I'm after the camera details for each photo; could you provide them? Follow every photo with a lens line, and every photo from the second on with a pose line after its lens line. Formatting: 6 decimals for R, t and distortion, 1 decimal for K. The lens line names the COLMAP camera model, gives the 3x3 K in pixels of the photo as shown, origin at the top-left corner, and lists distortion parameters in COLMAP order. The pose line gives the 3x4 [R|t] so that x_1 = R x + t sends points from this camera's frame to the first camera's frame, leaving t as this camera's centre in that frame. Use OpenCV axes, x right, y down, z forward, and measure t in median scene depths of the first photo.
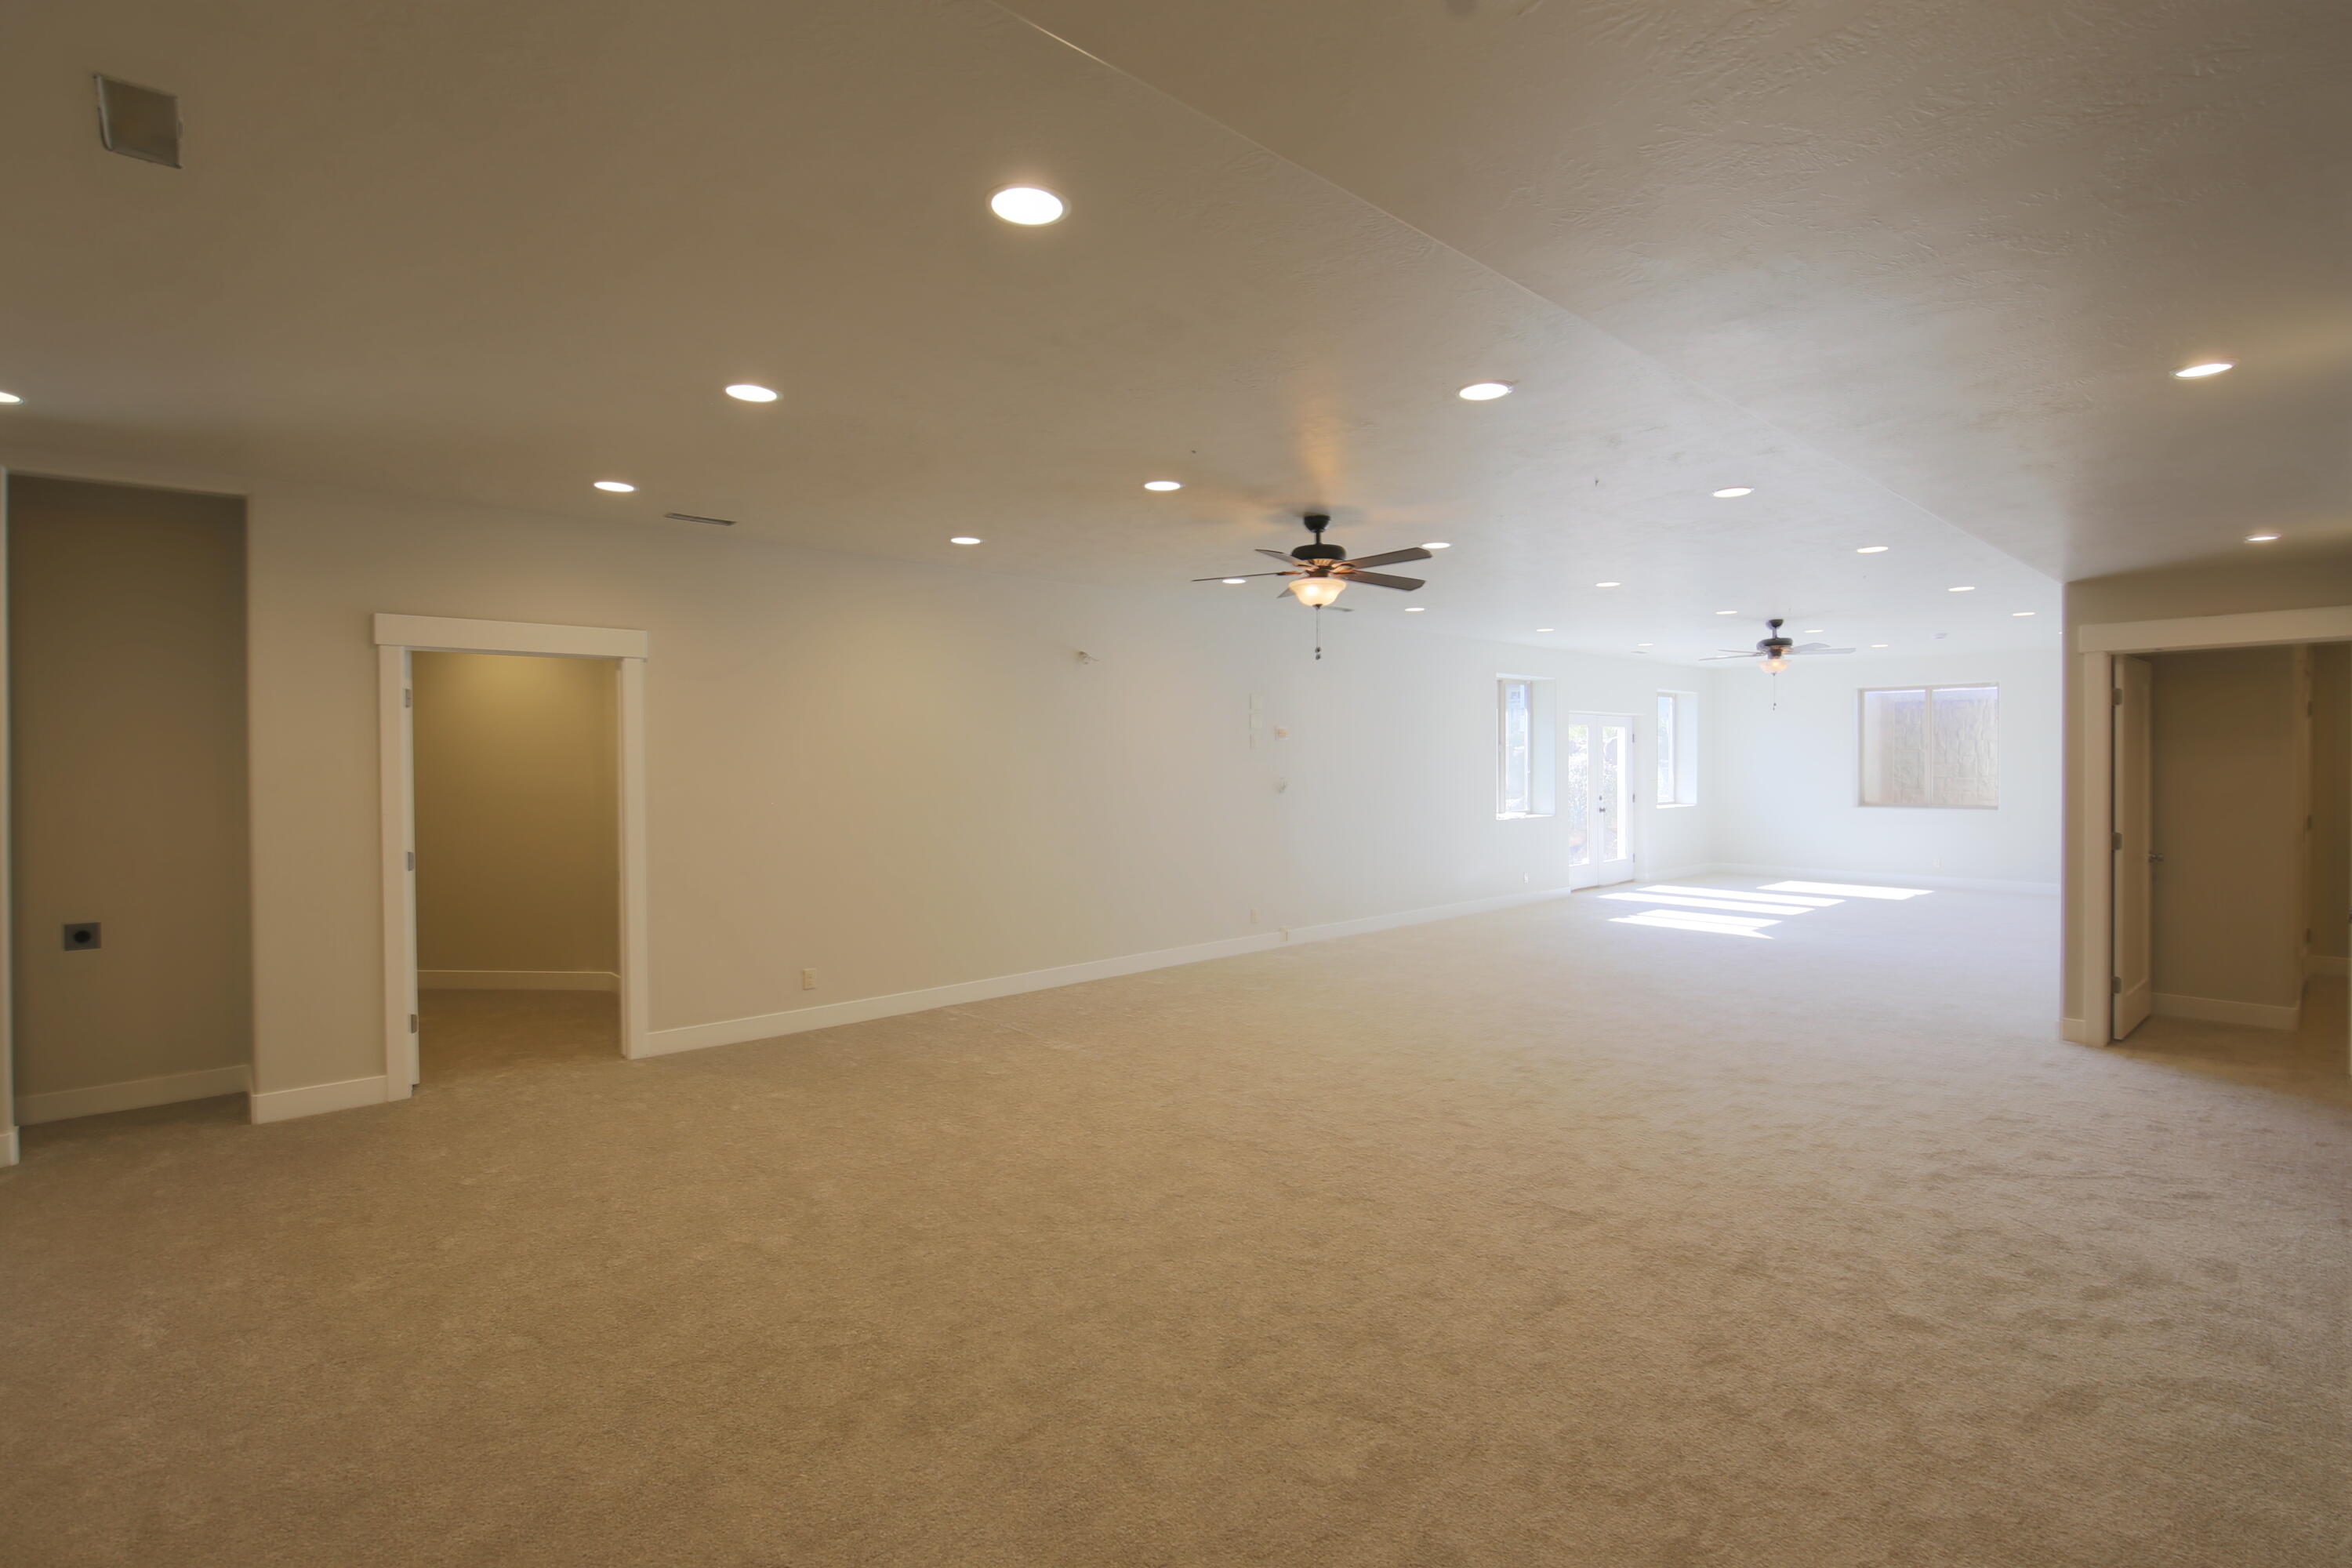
lens RADIAL K [[1081.7, 0, 1186.2], [0, 1081.7, 781.1], [0, 0, 1]] dist [-0.003996, -0.008862]
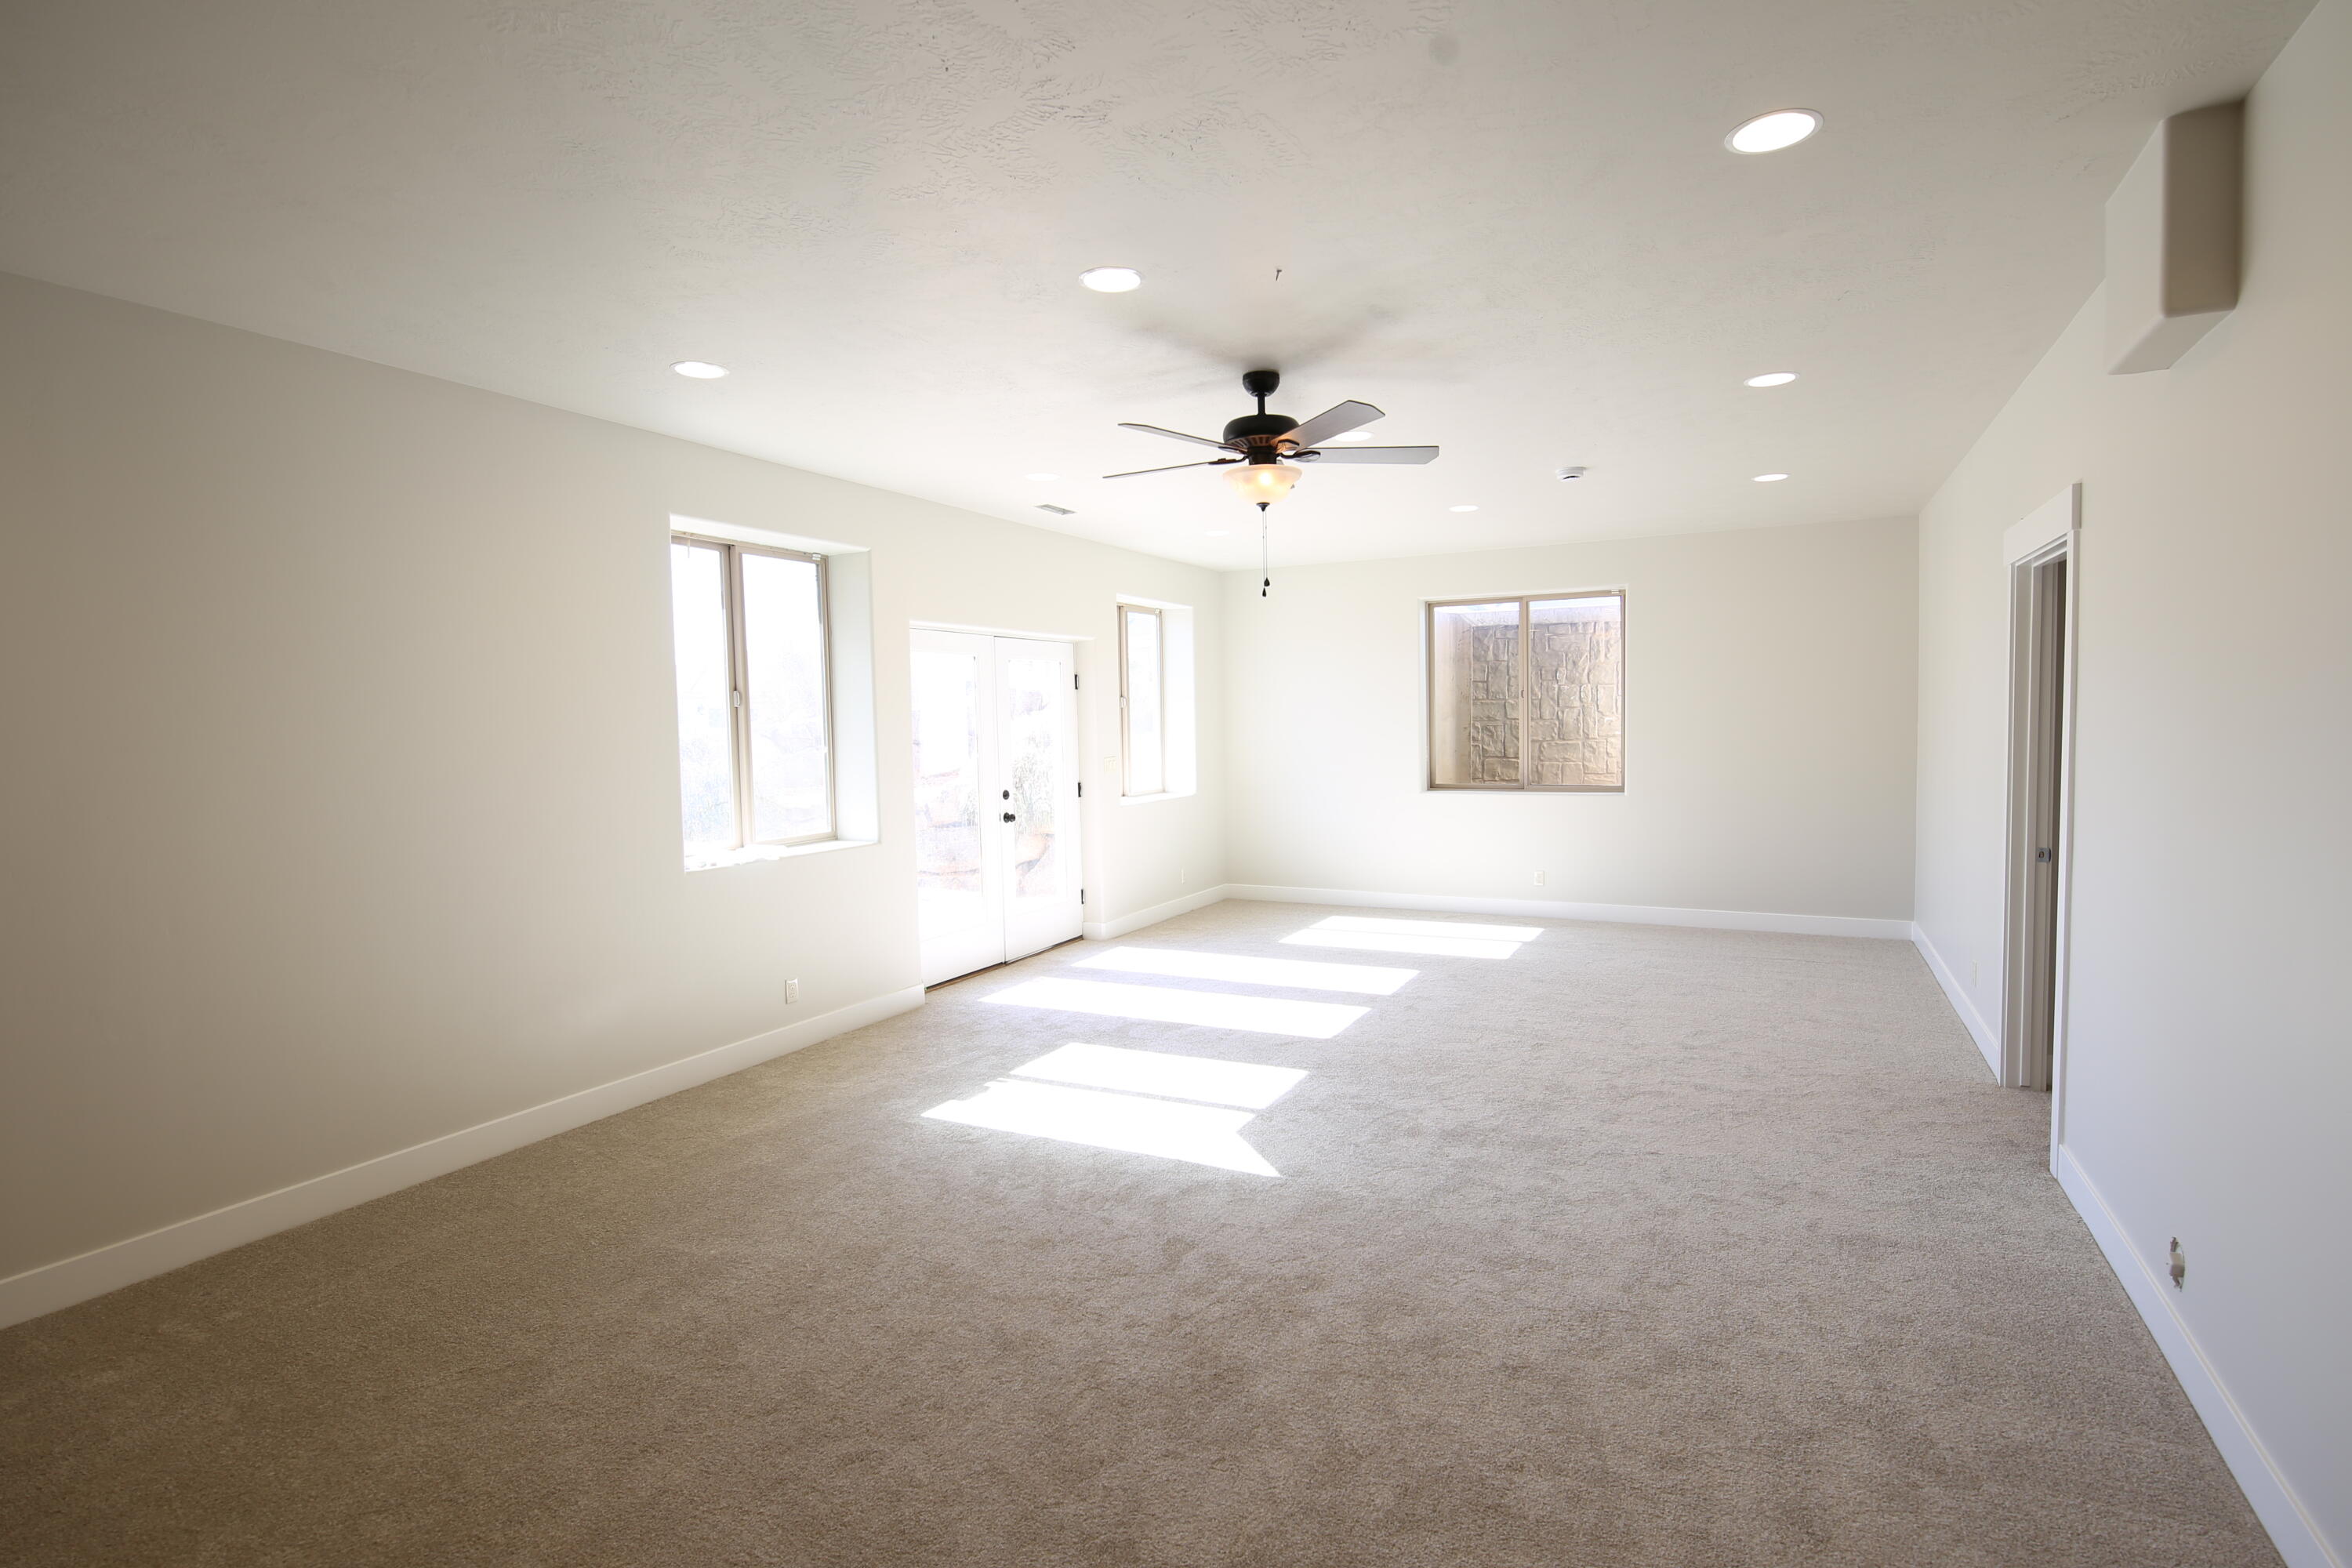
lens RADIAL K [[1149.9, 0, 1182.0], [0, 1149.9, 792.8], [0, 0, 1]] dist [-0.015444, -0.003878]
pose [[0.935370, -0.033926, 0.352038, 0.269429], [0.018711, 0.998741, 0.046535, -0.009670], [-0.353174, -0.036941, 0.934828, 0.450370]]
